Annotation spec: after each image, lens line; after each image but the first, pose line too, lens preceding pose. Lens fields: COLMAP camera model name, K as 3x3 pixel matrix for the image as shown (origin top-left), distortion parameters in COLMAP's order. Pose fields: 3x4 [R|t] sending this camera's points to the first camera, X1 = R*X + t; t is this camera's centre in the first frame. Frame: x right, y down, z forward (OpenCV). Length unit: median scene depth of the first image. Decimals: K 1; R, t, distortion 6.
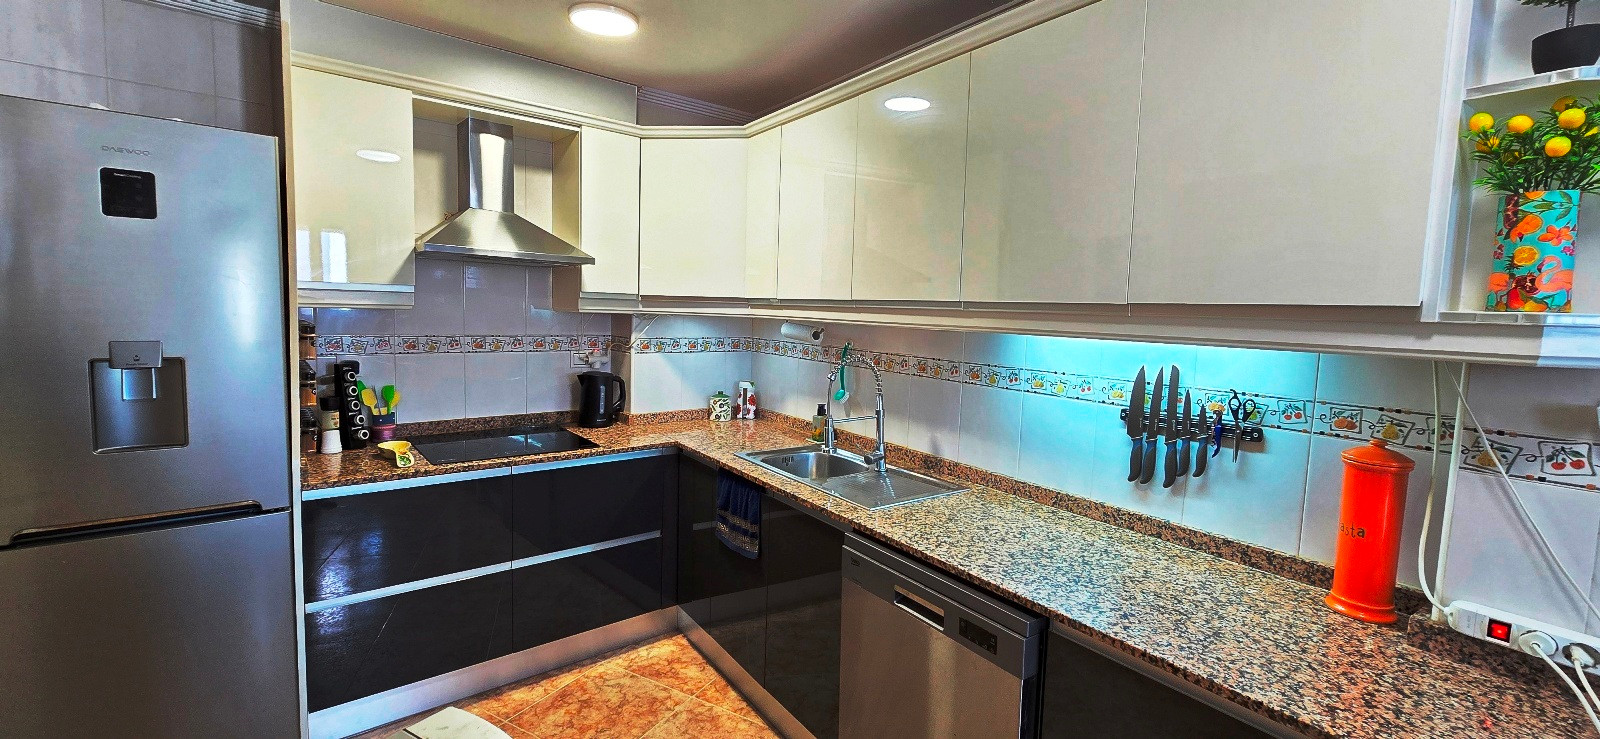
lens RADIAL K [[647.6, 0, 805.5], [0, 647.6, 368.6], [0, 0, 1]] dist [-0.004556, 0.001932]
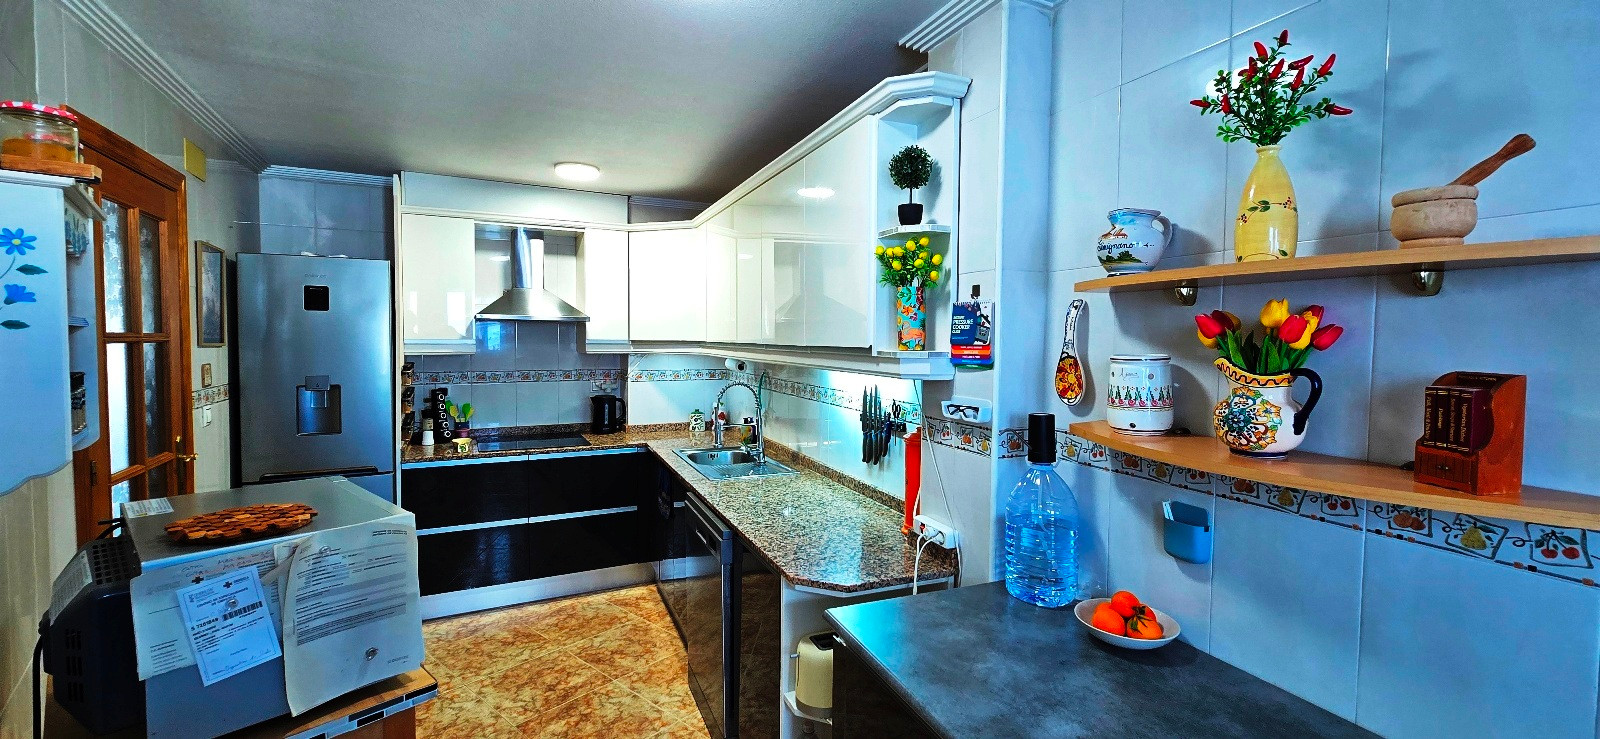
lens RADIAL K [[647.6, 0, 802.3], [0, 647.6, 372.7], [0, 0, 1]] dist [-0.004556, 0.001932]
pose [[0.976586, -0.013485, -0.214705, 0.554005], [0.004504, 0.999096, -0.042261, 0.025109], [0.215081, 0.040305, 0.975764, -0.396768]]
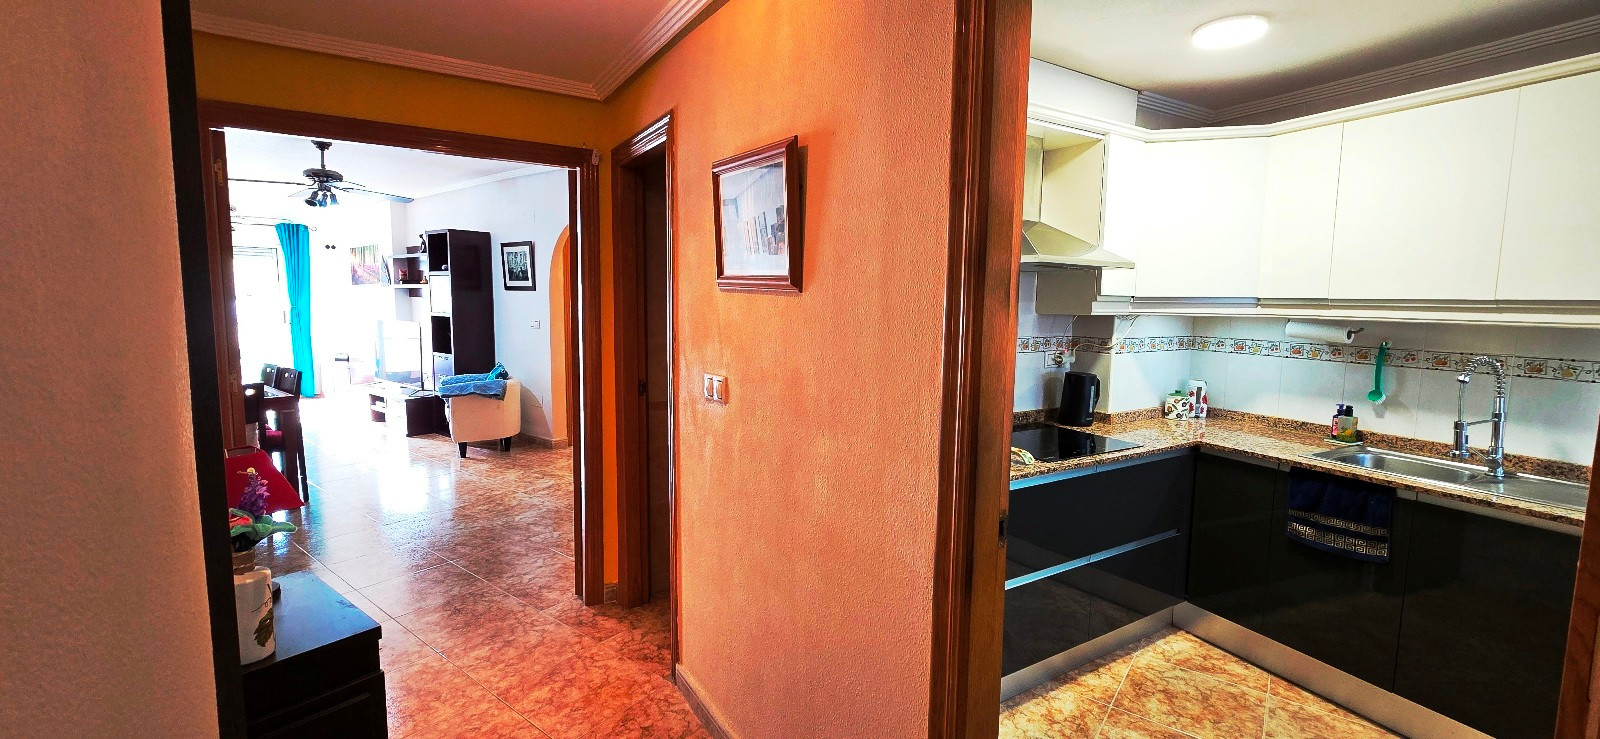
lens RADIAL K [[647.6, 0, 805.1], [0, 647.6, 368.6], [0, 0, 1]] dist [-0.004556, 0.001932]
pose [[0.988280, -0.003929, -0.152604, -0.820688], [0.005868, 0.999908, 0.012255, -0.020848], [0.152542, -0.013007, 0.988211, -0.114137]]
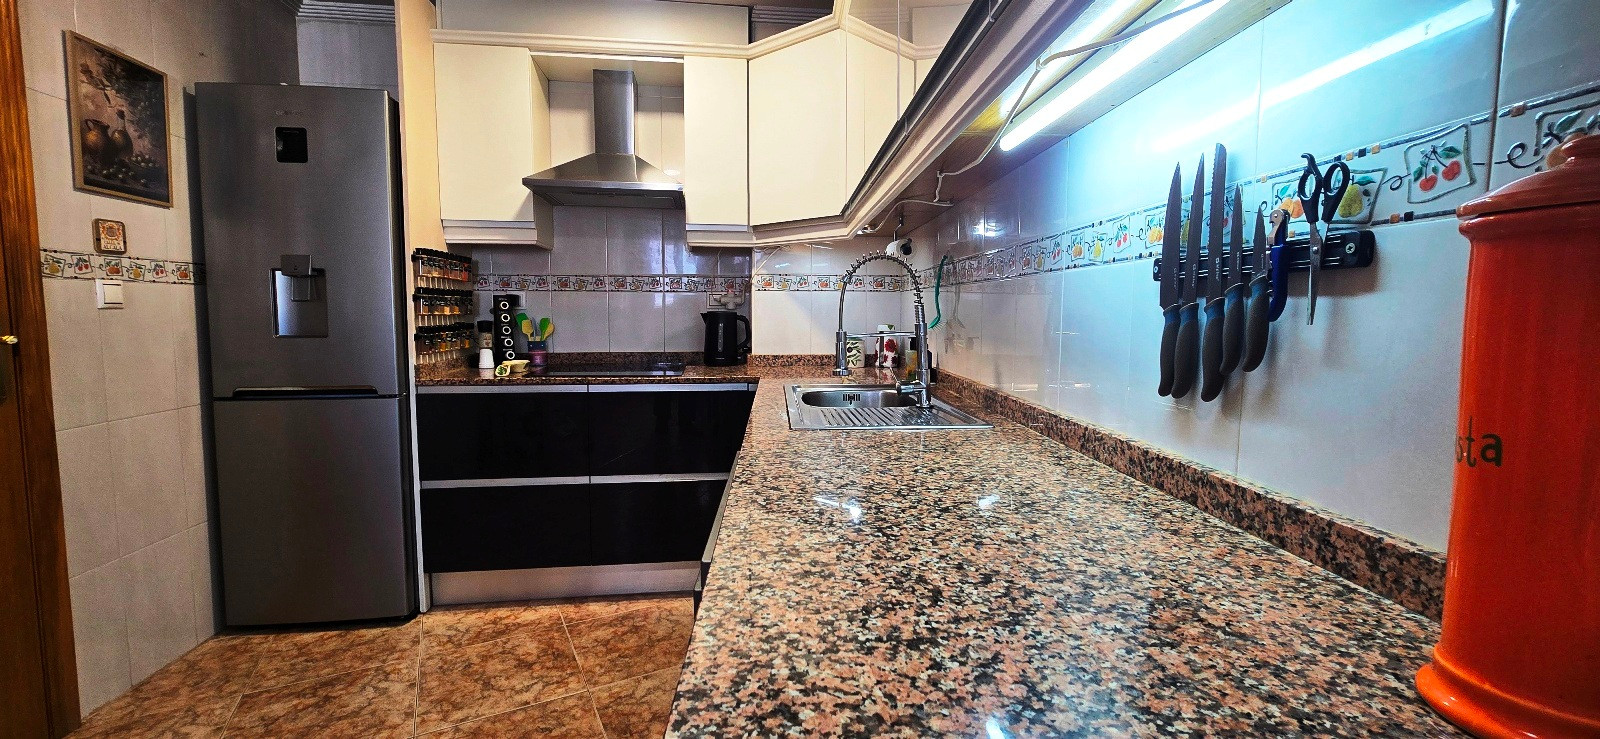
lens RADIAL K [[647.6, 0, 803.2], [0, 647.6, 365.2], [0, 0, 1]] dist [-0.004556, 0.001932]
pose [[0.840999, 0.014683, -0.540837, 0.435165], [-0.023223, 0.999690, -0.008971, 0.129938], [0.540537, 0.020105, 0.841080, 0.329832]]
